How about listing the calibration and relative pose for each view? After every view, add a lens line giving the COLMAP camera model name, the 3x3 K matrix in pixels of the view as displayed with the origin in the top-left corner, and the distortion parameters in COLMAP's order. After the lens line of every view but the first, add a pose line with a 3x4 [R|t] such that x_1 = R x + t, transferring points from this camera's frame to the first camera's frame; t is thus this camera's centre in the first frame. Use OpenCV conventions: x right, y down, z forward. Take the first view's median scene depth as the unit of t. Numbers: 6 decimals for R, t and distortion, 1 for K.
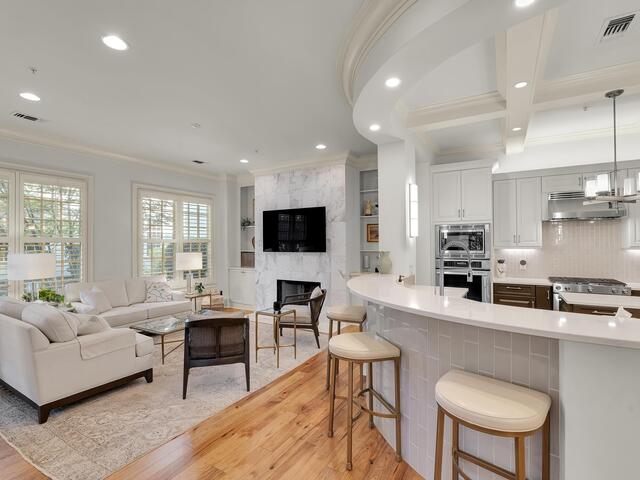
lens RADIAL K [[313.7, 0, 321.6], [0, 313.7, 240.2], [0, 0, 1]] dist [-0.004805, -0.000469]
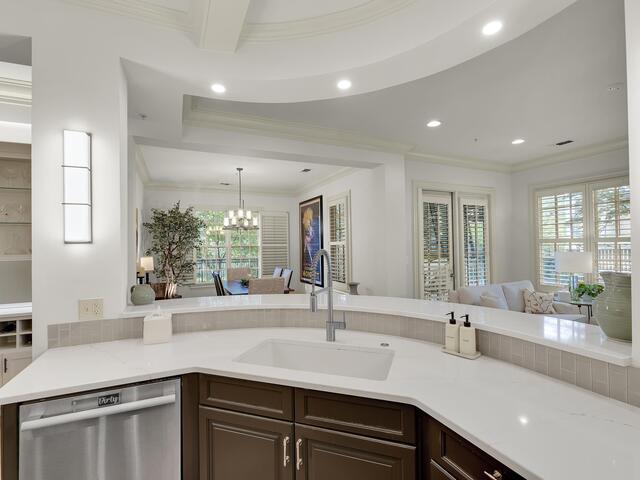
lens RADIAL K [[313.7, 0, 320.3], [0, 313.7, 237.6], [0, 0, 1]] dist [-0.004805, -0.000469]
pose [[-0.559379, -0.010724, -0.828843, 0.473487], [0.024192, 0.999279, -0.029256, 0.000511], [0.828559, -0.036416, -0.558716, 0.657875]]
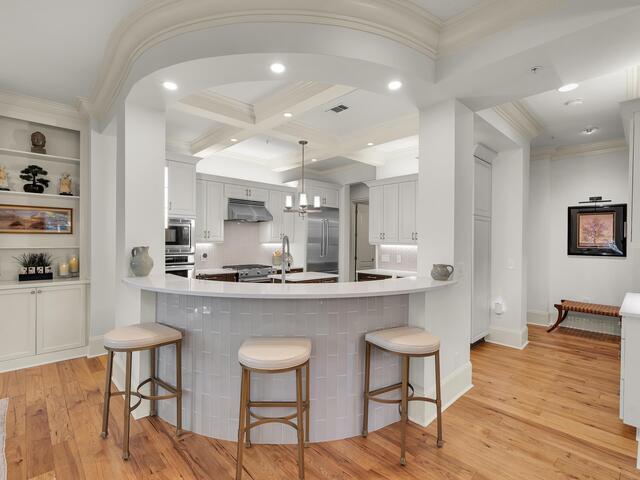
lens RADIAL K [[313.7, 0, 318.2], [0, 313.7, 241.5], [0, 0, 1]] dist [-0.004805, -0.000469]
pose [[0.270574, 0.002156, 0.962697, -0.297741], [-0.017084, 0.999851, 0.002563, 0.010159], [-0.962548, -0.017140, 0.270570, 0.273468]]
